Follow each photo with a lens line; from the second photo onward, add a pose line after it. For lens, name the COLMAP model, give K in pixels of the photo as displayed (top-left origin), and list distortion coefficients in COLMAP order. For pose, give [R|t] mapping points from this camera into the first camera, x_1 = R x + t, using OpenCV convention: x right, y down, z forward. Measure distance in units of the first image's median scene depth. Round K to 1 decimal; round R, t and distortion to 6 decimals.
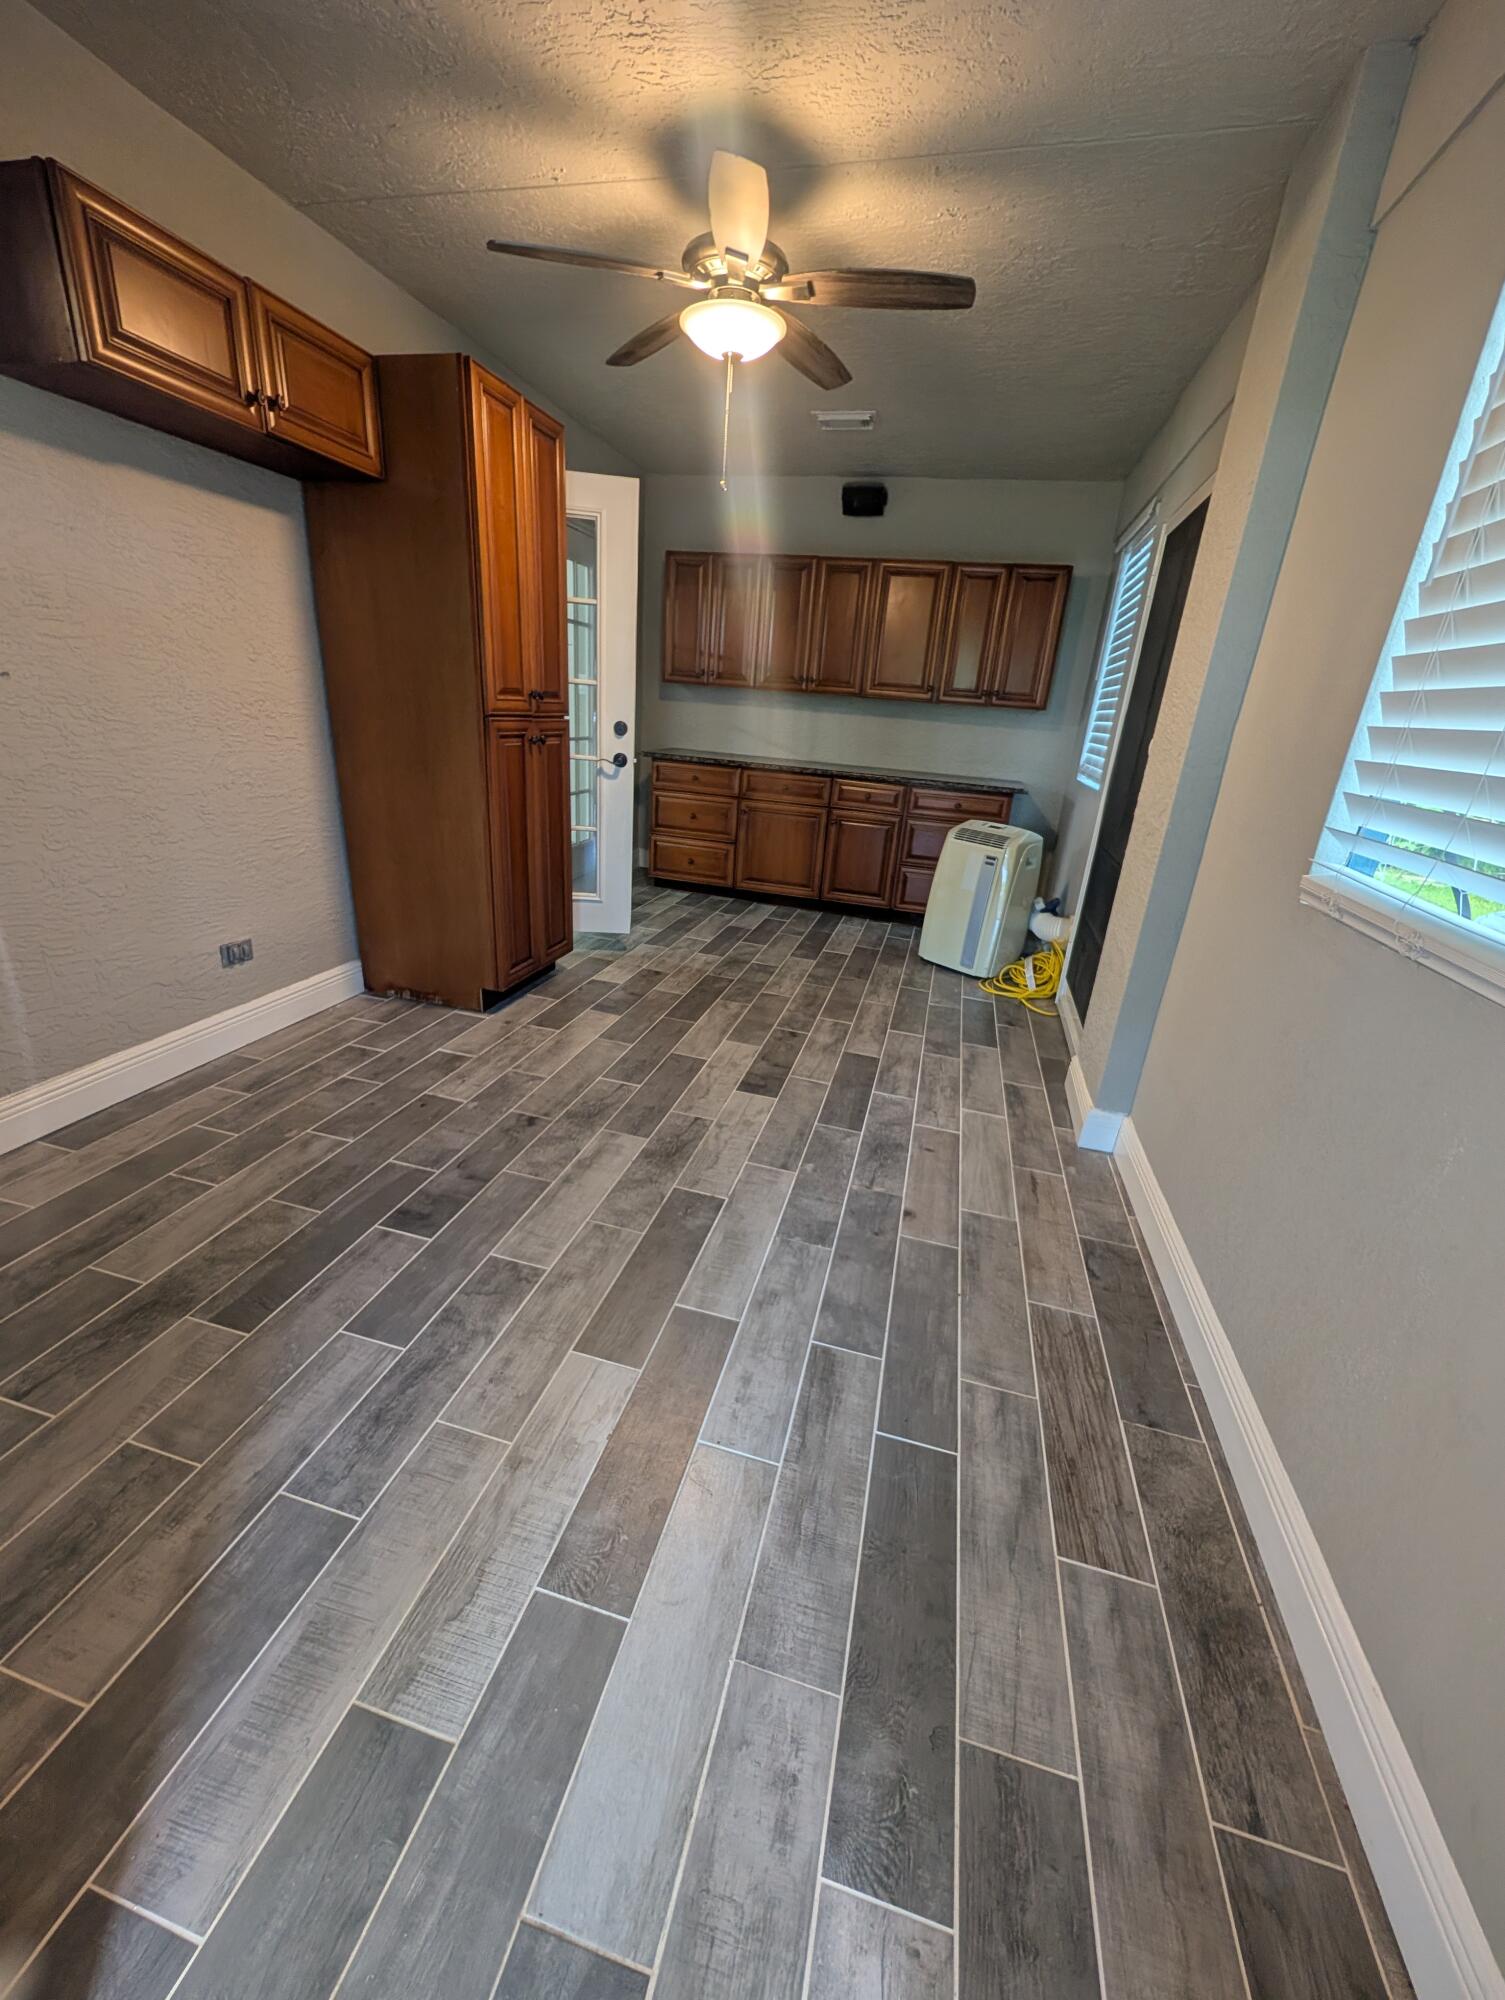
lens RADIAL K [[769.1, 0, 753.2], [0, 769.1, 997.8], [0, 0, 1]] dist [0.001053, -0.000076]
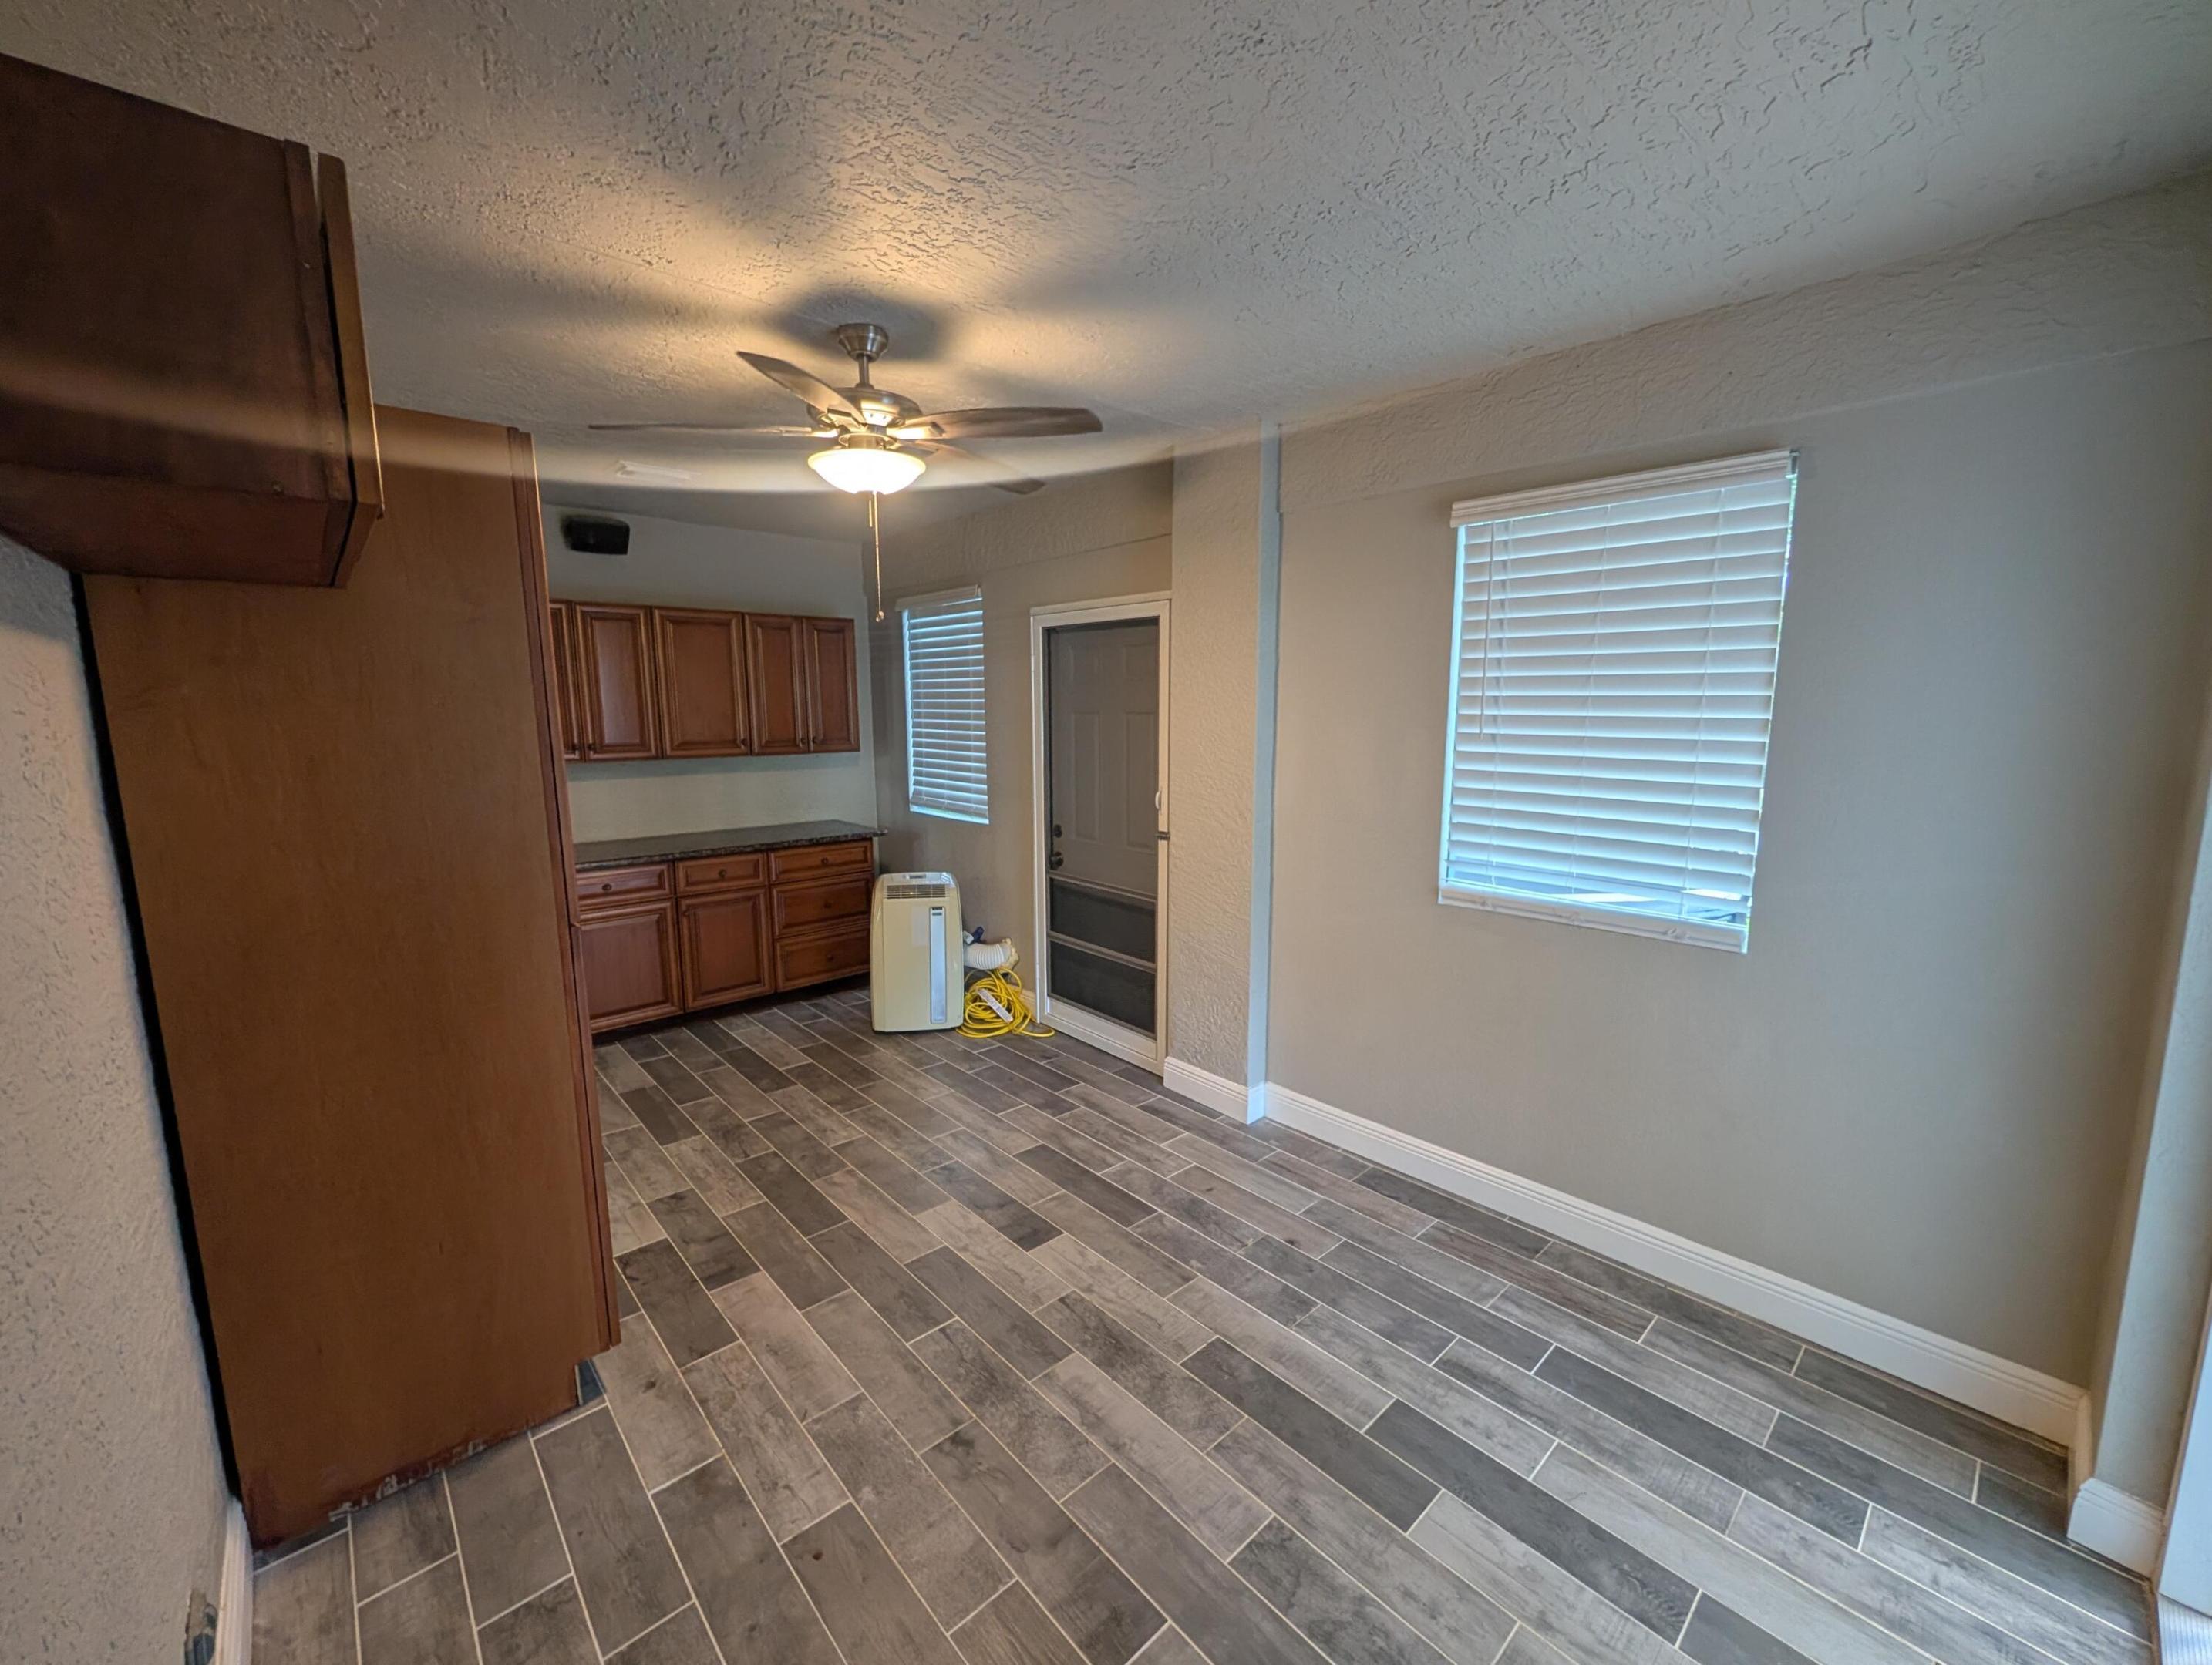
lens RADIAL K [[877.1, 0, 1095.4], [0, 877.1, 830.8], [0, 0, 1]] dist [0.000770, 0.000052]
pose [[0.551441, -0.194205, 0.811294, -0.649187], [0.339378, 0.940634, -0.005511, -0.276617], [-0.762060, 0.278375, 0.584613, 0.223065]]
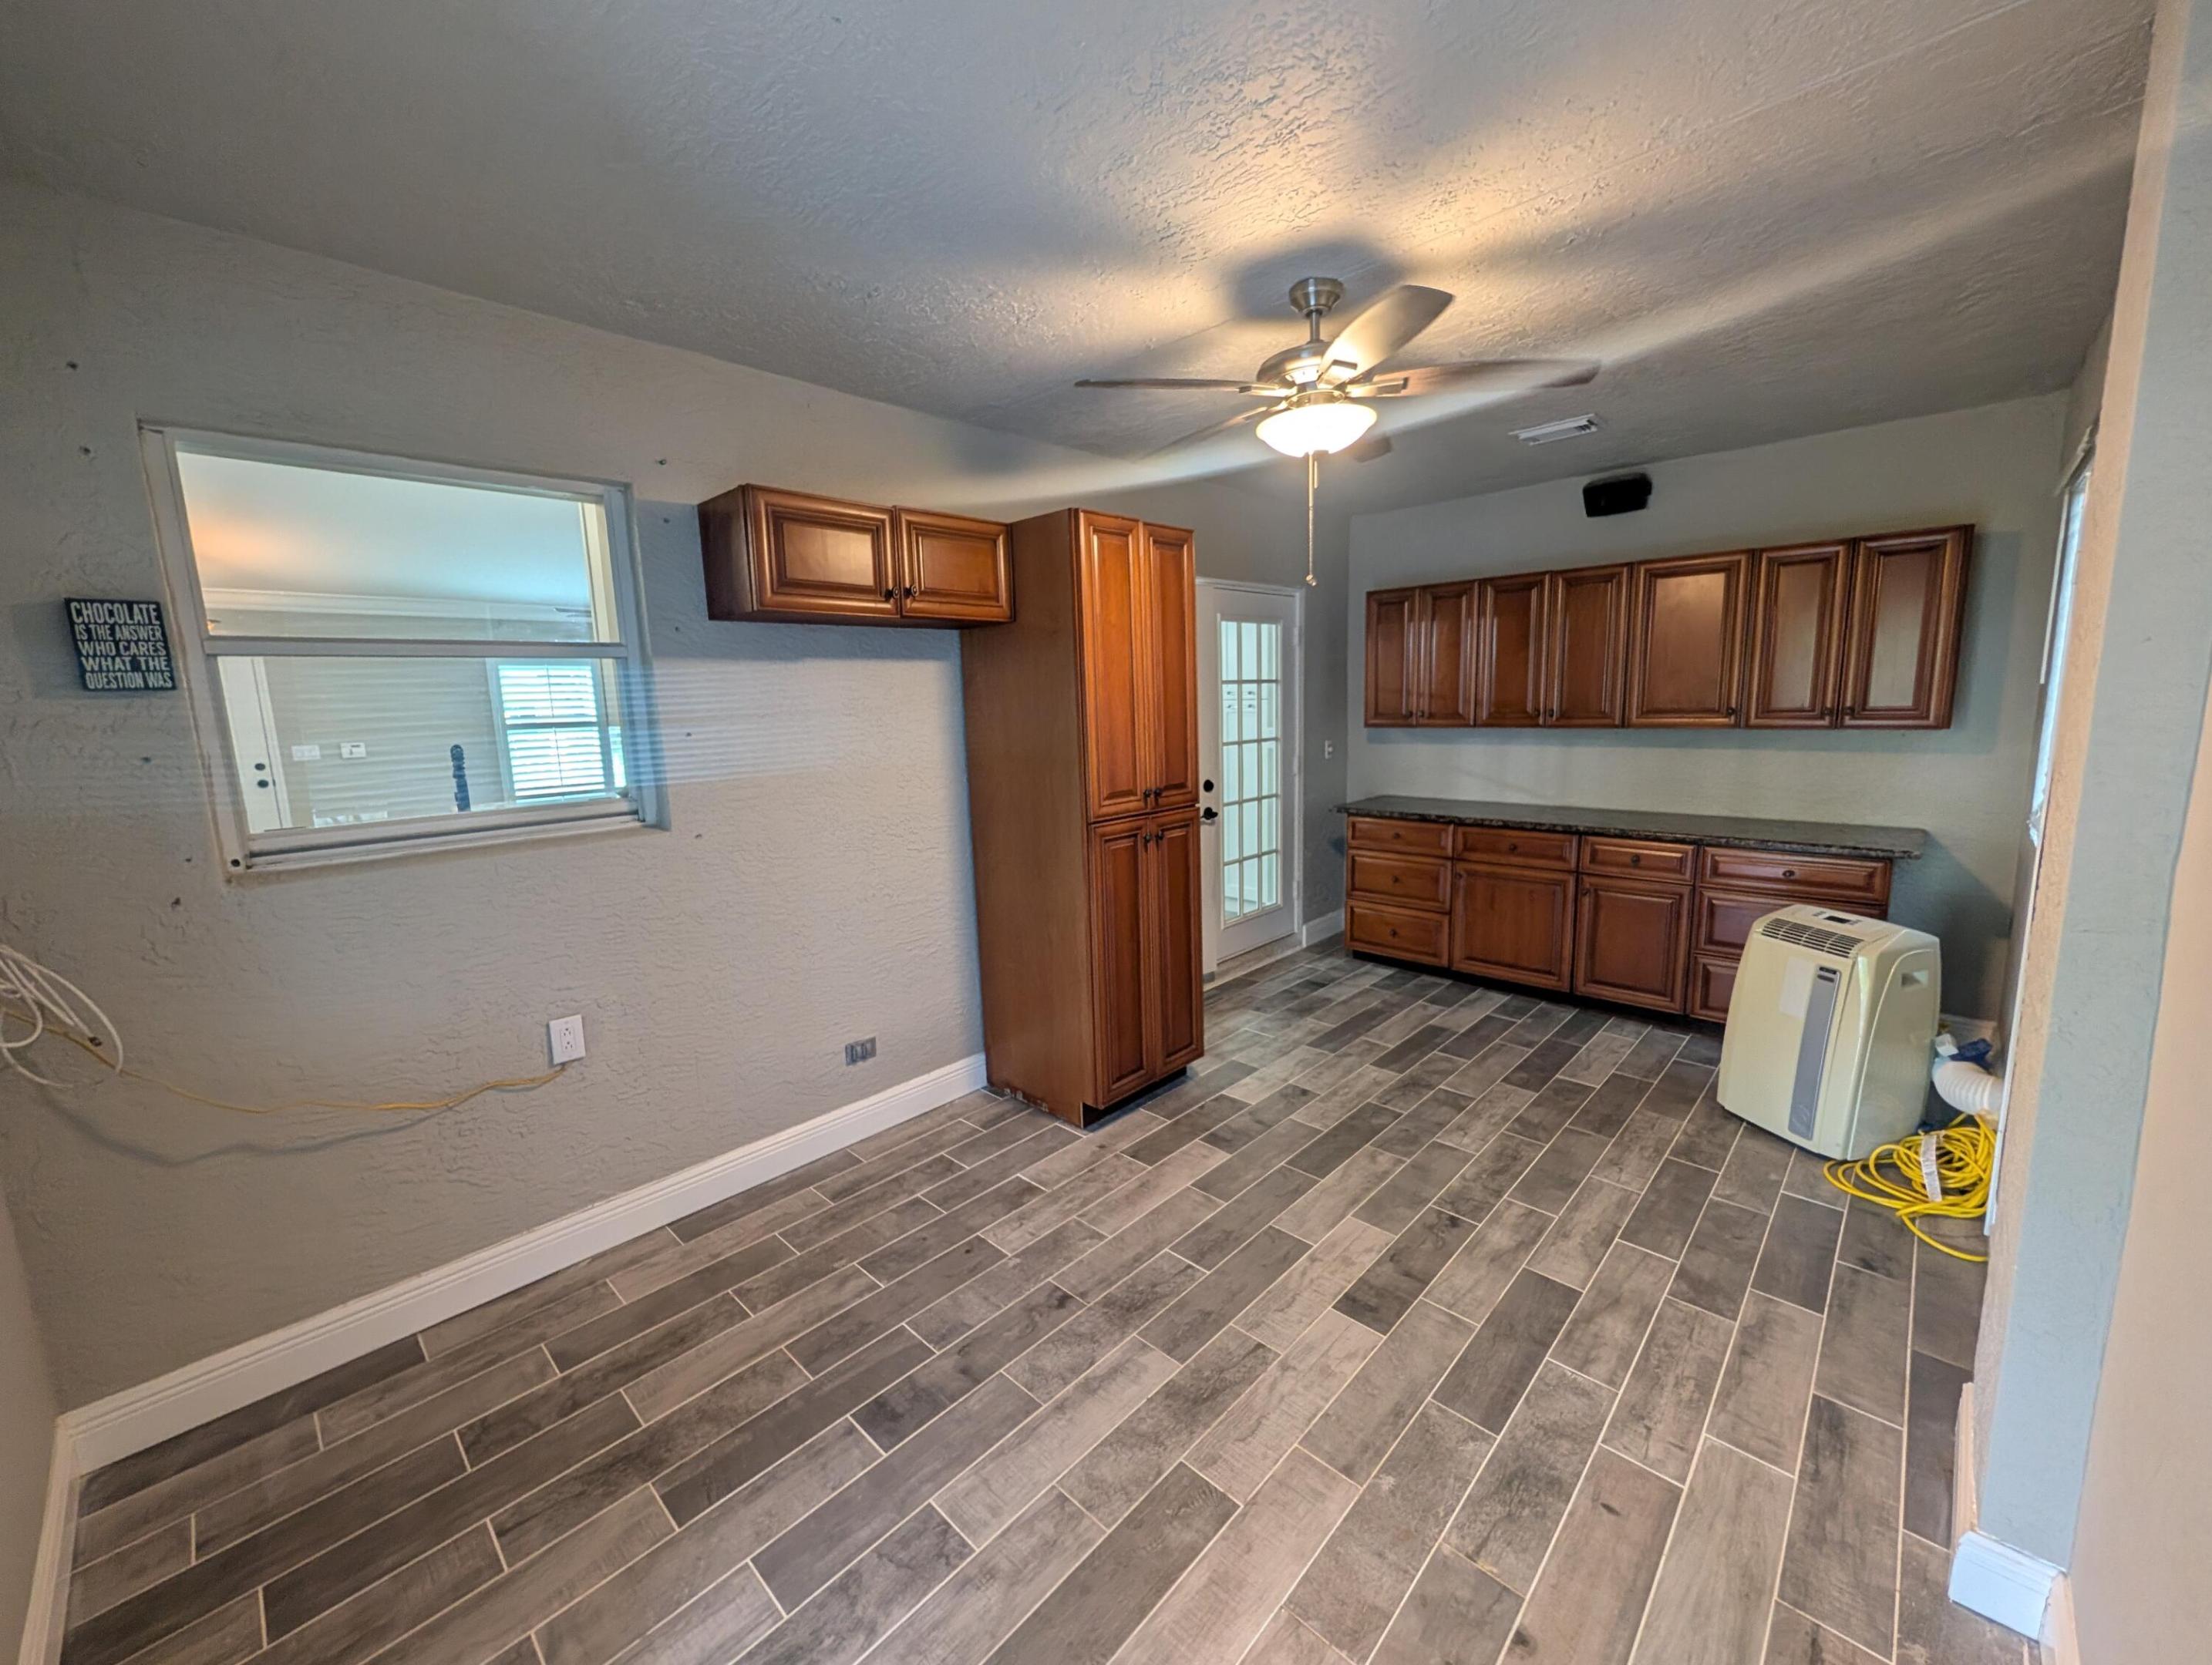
lens RADIAL K [[864.6, 0, 1099.2], [0, 864.6, 833.1], [0, 0, 1]] dist [0.001364, -0.000093]
pose [[0.866971, -0.021949, -0.497874, 0.197279], [-0.087215, 0.976930, -0.194939, -0.136743], [0.490667, 0.212429, 0.845056, 0.083585]]
